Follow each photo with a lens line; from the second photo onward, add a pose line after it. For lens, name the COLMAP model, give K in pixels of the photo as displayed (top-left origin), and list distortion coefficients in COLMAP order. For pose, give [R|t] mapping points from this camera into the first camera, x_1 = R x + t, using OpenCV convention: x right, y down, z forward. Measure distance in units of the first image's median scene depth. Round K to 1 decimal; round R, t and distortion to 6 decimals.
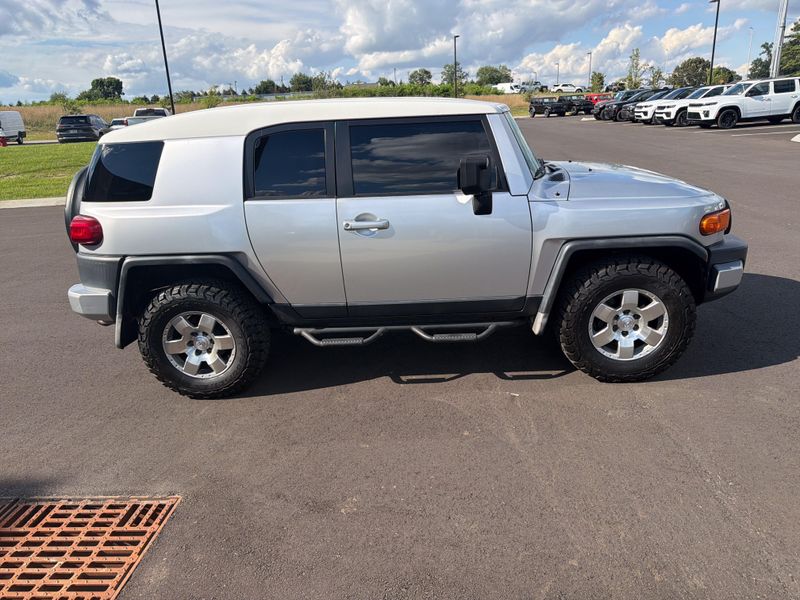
lens RADIAL K [[572.8, 0, 402.7], [0, 572.8, 299.0], [0, 0, 1]] dist [0.012757, -0.011619]
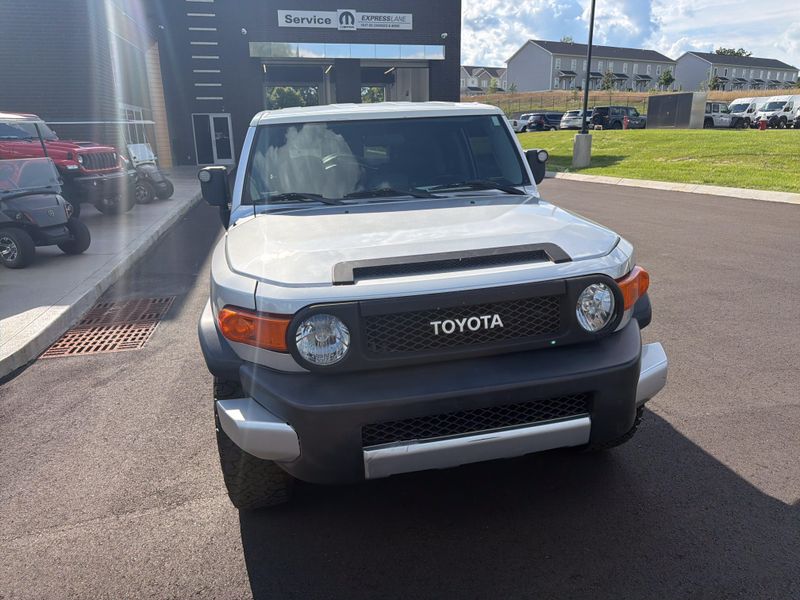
lens RADIAL K [[573.7, 0, 403.2], [0, 573.7, 299.7], [0, 0, 1]] dist [0.009188, -0.007599]
pose [[0.257051, 0.307305, -0.916236, 1.055612], [-0.276211, 0.931906, 0.235070, -0.322494], [0.926084, 0.192650, 0.324429, 0.905503]]
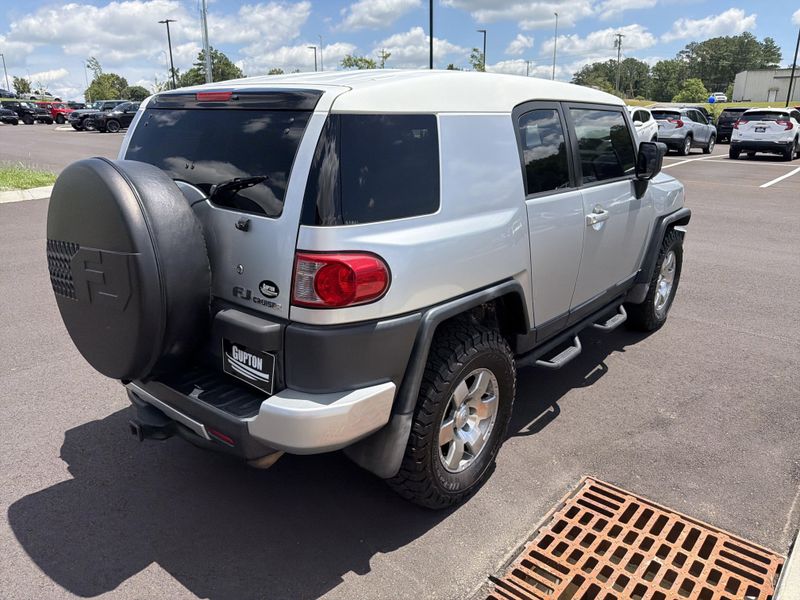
lens RADIAL K [[573.5, 0, 405.7], [0, 573.5, 302.1], [0, 0, 1]] dist [0.002577, -0.001683]
pose [[0.609042, -0.191700, 0.769622, -0.913040], [0.207781, 0.975026, 0.078435, -0.127434], [-0.765437, 0.112143, 0.633663, 0.635503]]
